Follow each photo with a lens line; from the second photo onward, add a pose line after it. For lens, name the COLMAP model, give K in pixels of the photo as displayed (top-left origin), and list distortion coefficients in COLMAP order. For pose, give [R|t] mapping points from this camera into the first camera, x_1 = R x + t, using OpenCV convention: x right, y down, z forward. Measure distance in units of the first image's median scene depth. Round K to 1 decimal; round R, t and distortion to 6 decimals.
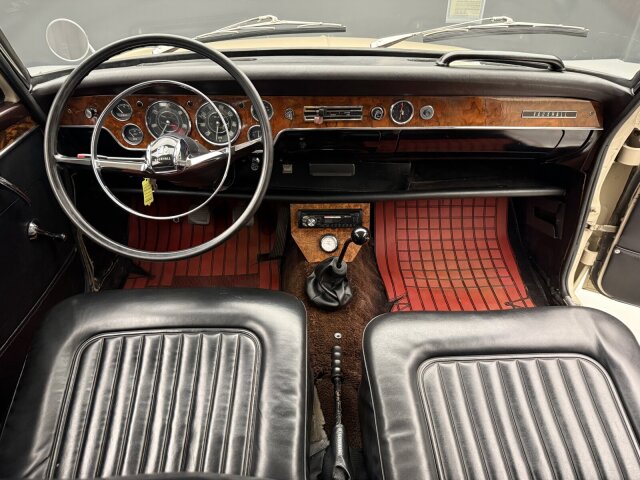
lens RADIAL K [[455.5, 0, 320.0], [0, 455.5, 240.0], [0, 0, 1]] dist [0.093187, -0.161723]
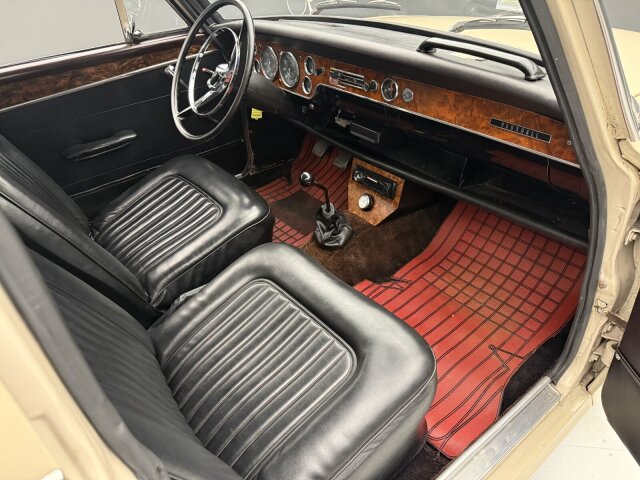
lens RADIAL K [[455.5, 0, 320.0], [0, 455.5, 240.0], [0, 0, 1]] dist [0.093187, -0.161723]
pose [[0.599897, 0.426423, -0.676969, 0.921434], [-0.387577, 0.895108, 0.220377, -0.137759], [0.699934, 0.130175, 0.702244, 0.191156]]
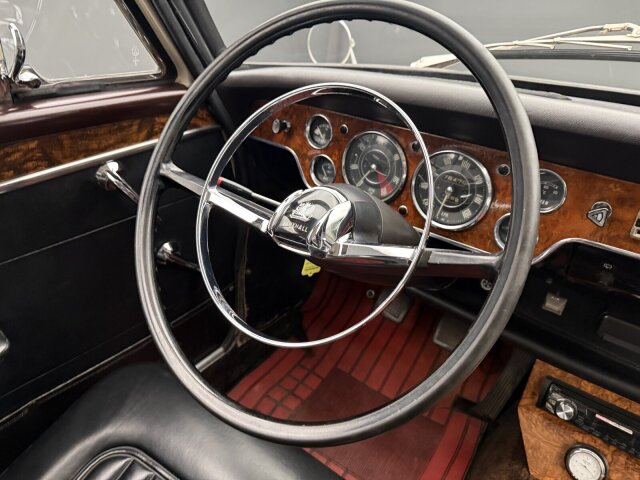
lens RADIAL K [[449.5, 0, 325.6], [0, 449.5, 239.7], [0, 0, 1]] dist [0.074296, -0.088482]
pose [[0.793724, 0.328901, -0.511690, -0.040510], [-0.383019, 0.923741, -0.000374, -0.139013], [0.472546, 0.196284, 0.859170, 0.464612]]
